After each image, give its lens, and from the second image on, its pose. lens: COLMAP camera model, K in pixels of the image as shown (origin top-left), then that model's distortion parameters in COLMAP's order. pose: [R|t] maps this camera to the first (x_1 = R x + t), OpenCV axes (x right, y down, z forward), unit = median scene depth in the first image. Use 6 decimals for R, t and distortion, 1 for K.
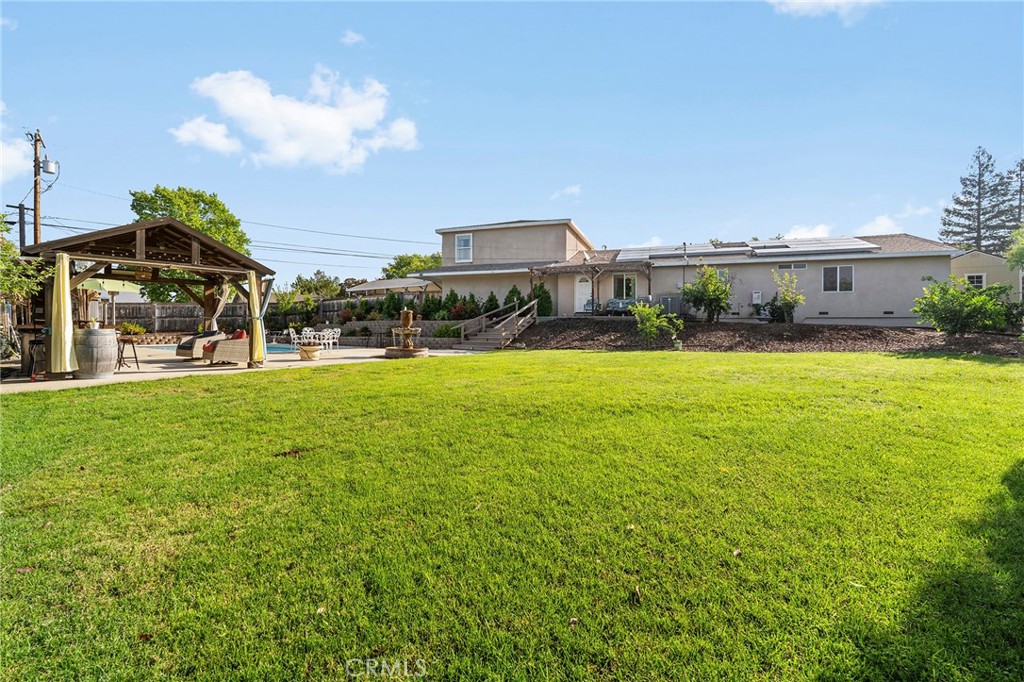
lens RADIAL K [[471.7, 0, 512.0], [0, 471.7, 341.0], [0, 0, 1]] dist [-0.001071, -0.000077]
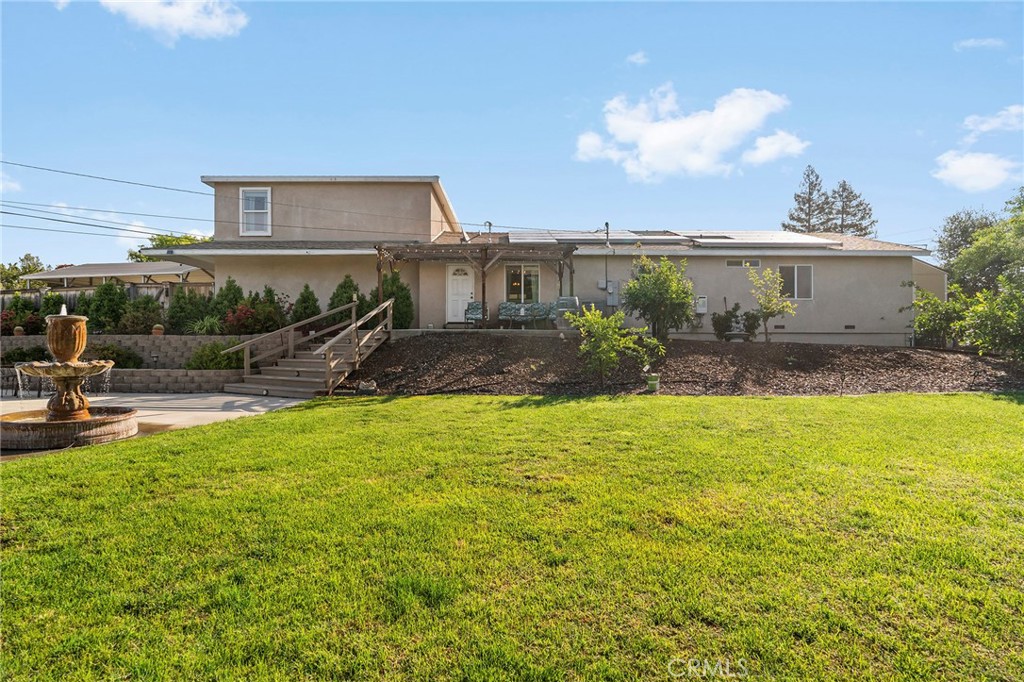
lens RADIAL K [[526.1, 0, 512.0], [0, 526.1, 341.0], [0, 0, 1]] dist [0.000732, 0.000347]
pose [[0.944608, -0.001867, 0.328196, -0.017172], [0.009145, 0.999745, -0.020633, -0.021077], [-0.328074, 0.022492, 0.944384, 0.316620]]
